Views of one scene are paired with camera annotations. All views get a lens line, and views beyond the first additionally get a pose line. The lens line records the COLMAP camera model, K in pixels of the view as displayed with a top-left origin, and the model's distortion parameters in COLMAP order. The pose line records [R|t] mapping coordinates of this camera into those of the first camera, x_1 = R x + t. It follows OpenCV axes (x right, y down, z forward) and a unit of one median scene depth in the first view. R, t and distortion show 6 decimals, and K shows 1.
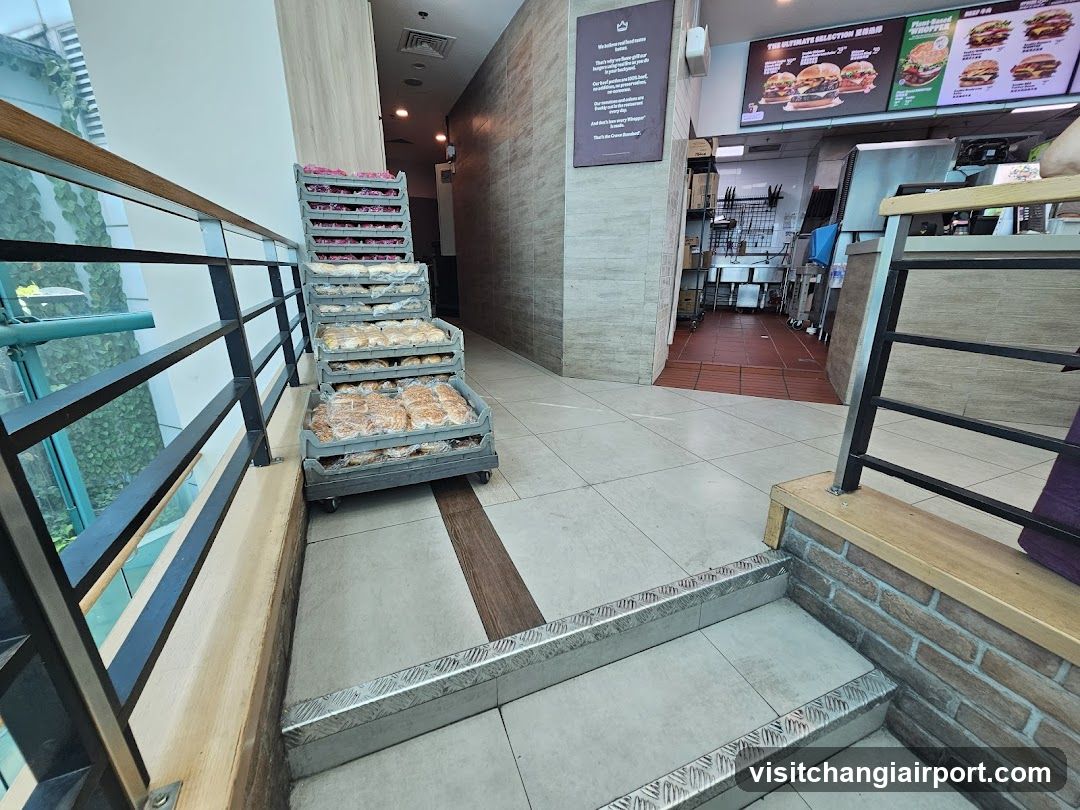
lens RADIAL K [[441.5, 0, 543.6], [0, 441.5, 412.5], [0, 0, 1]] dist [0.000111, 0.000305]
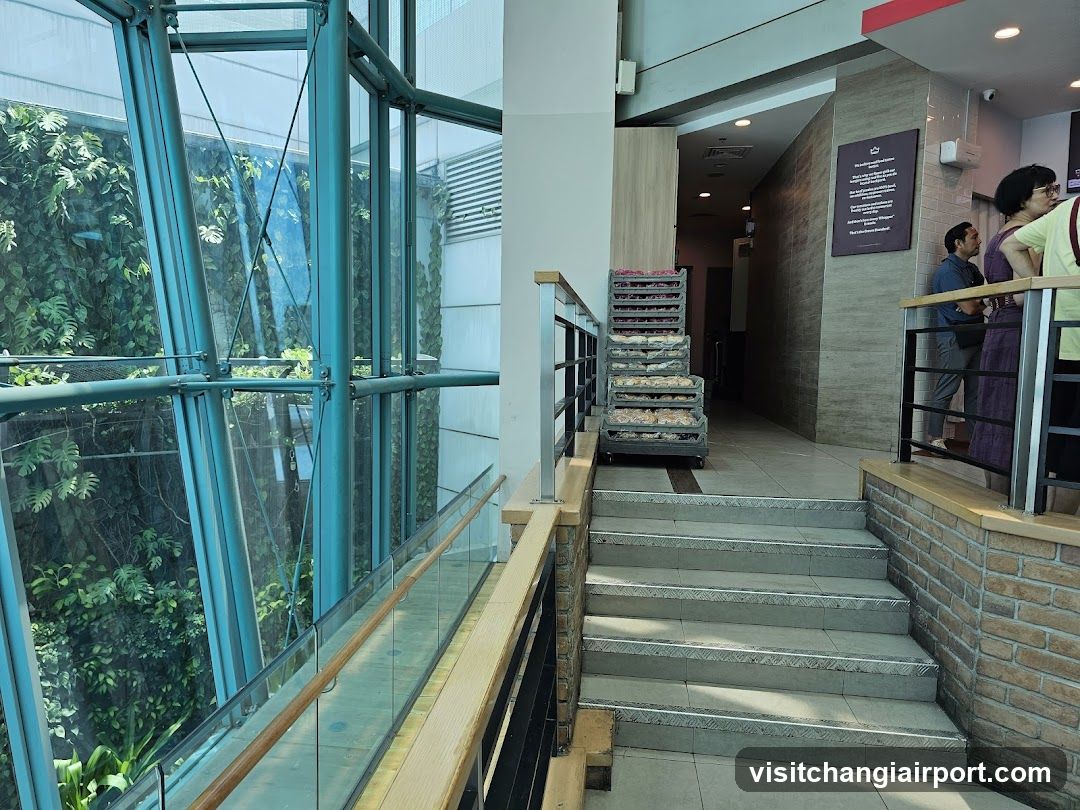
lens RADIAL K [[743.8, 0, 537.4], [0, 743.8, 406.6], [0, 0, 1]] dist [0.077473, -0.002085]
pose [[0.869853, 0.050486, -0.490720, 0.404024], [-0.167977, 0.965617, -0.198413, 0.352784], [0.463831, 0.255020, 0.848426, -0.959886]]
